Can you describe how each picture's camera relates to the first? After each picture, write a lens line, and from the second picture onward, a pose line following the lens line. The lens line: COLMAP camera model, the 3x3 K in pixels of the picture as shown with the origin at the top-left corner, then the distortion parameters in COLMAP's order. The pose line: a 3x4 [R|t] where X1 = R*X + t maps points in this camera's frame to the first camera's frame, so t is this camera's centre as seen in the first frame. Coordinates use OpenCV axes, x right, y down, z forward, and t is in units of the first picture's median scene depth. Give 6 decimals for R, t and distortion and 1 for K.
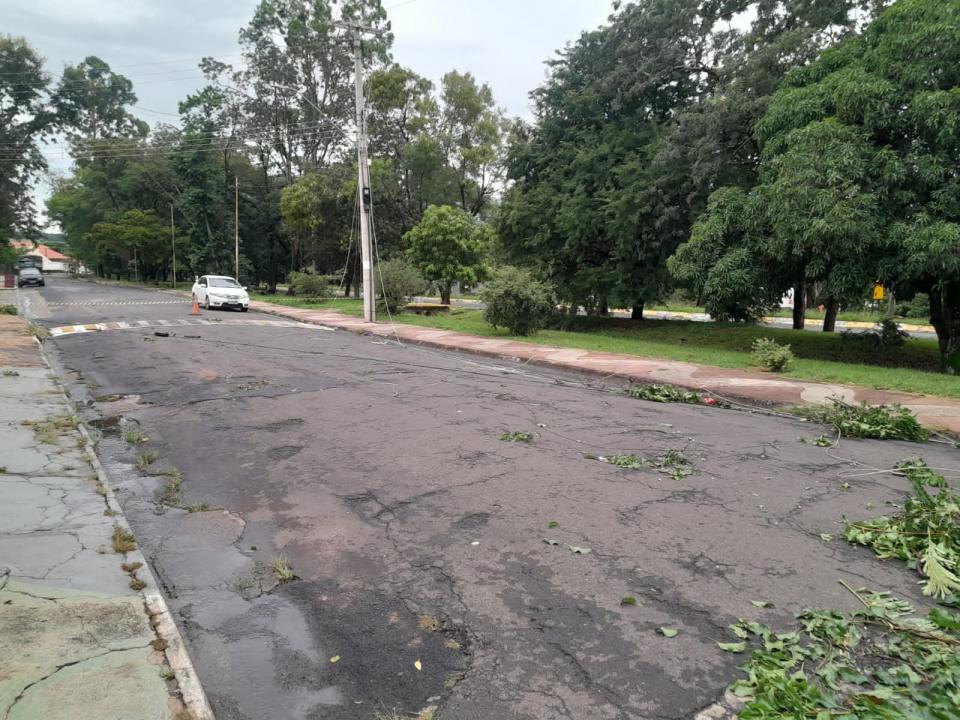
lens RADIAL K [[748.9, 0, 483.9], [0, 748.9, 372.3], [0, 0, 1]] dist [0.114982, -0.150599]
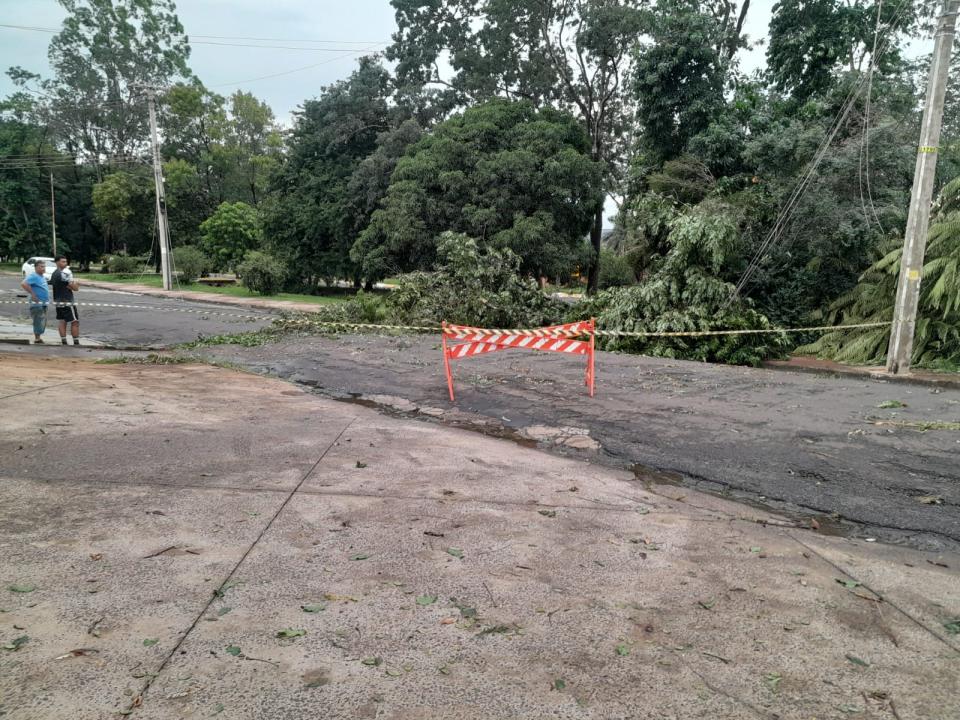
lens RADIAL K [[748.9, 0, 483.9], [0, 748.9, 372.3], [0, 0, 1]] dist [0.114982, -0.150599]
pose [[0.977416, -0.037870, 0.207904, 0.087535], [0.031762, 0.998962, 0.032639, 0.041150], [-0.208924, -0.025299, 0.977605, -0.375120]]
